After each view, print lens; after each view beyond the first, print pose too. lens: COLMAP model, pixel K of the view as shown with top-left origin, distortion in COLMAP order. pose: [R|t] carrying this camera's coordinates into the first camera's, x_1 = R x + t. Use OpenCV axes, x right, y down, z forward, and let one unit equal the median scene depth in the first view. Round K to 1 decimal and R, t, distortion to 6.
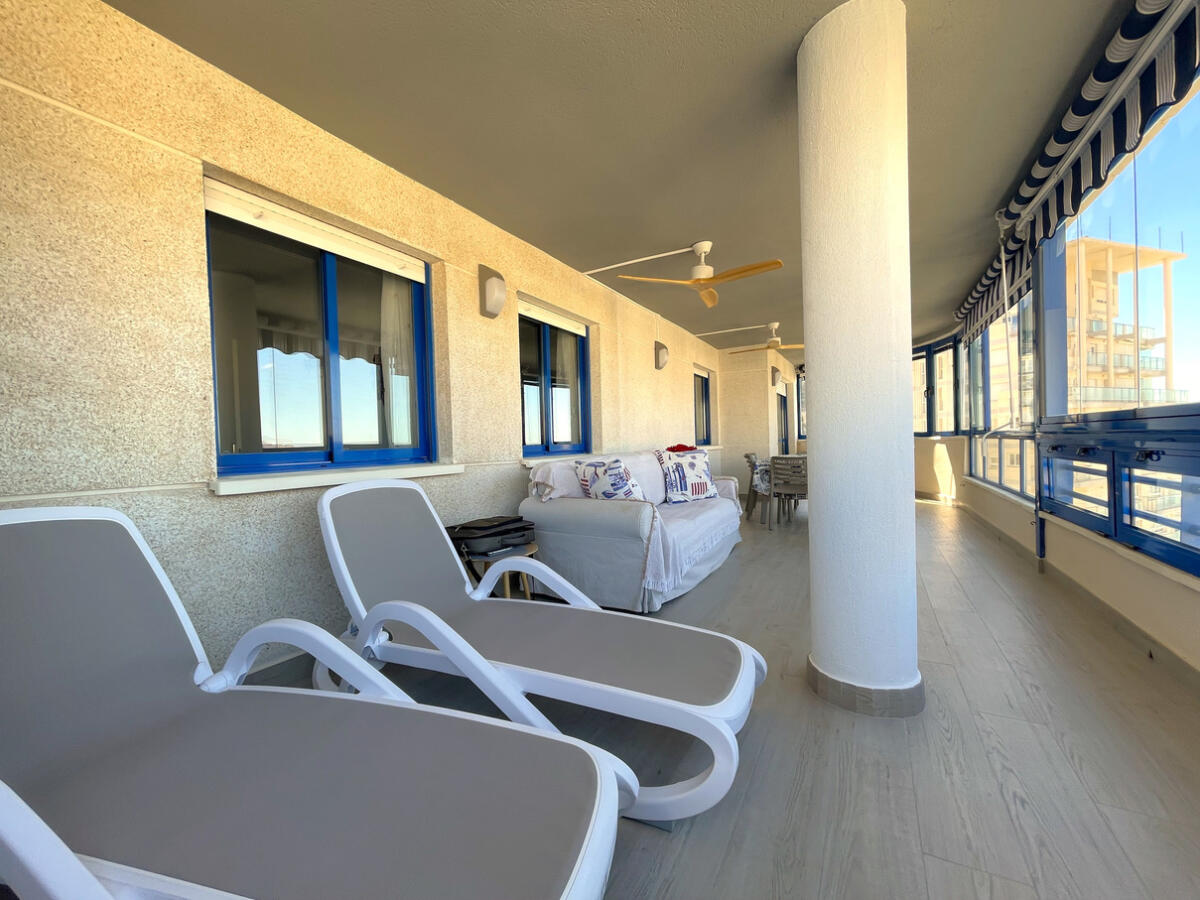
lens RADIAL K [[480.2, 0, 607.6], [0, 480.2, 455.7], [0, 0, 1]] dist [-0.002017, 0.001749]
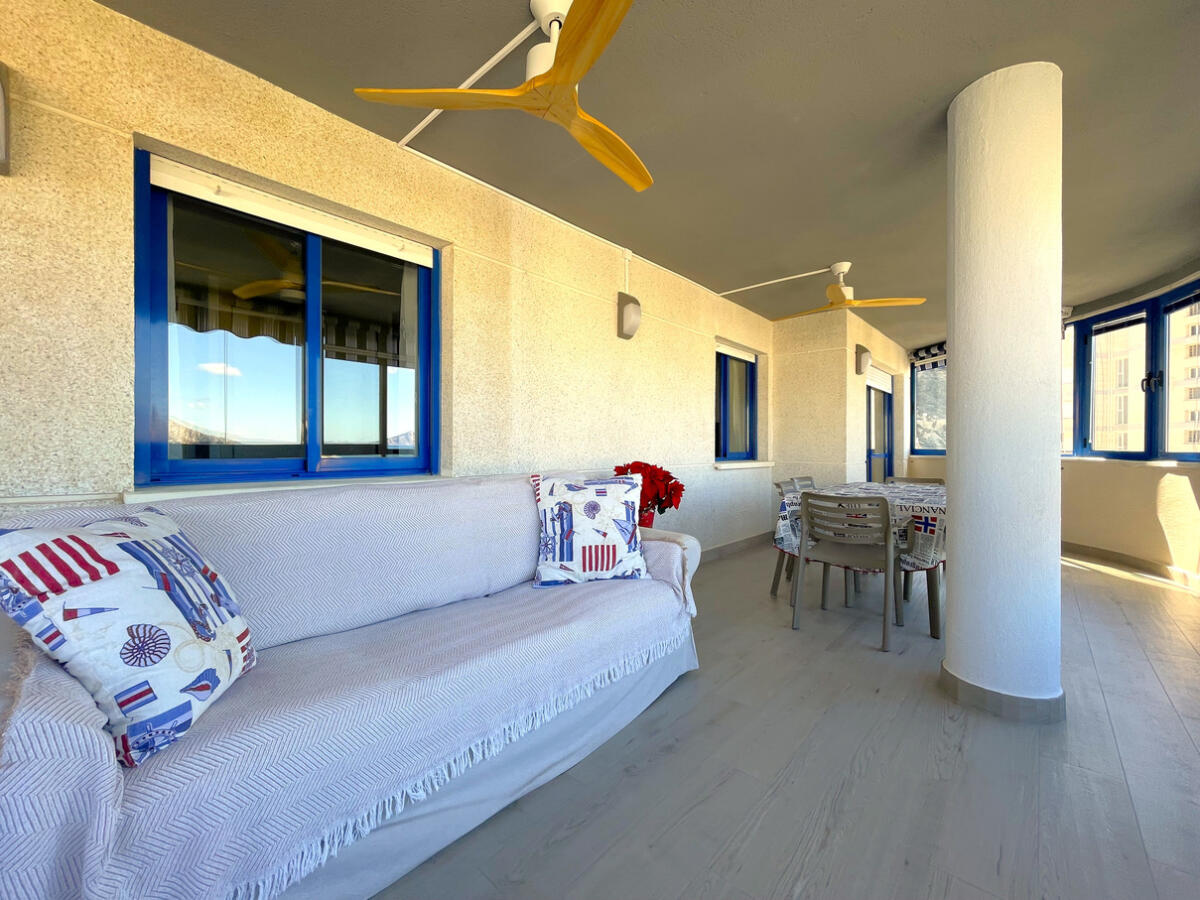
lens RADIAL K [[480.2, 0, 608.1], [0, 480.2, 454.8], [0, 0, 1]] dist [-0.002017, 0.001749]
pose [[0.973097, 0.035029, -0.227719, 0.290373], [-0.037233, 0.999292, -0.005388, -0.032386], [0.227369, 0.013722, 0.973712, 0.496523]]
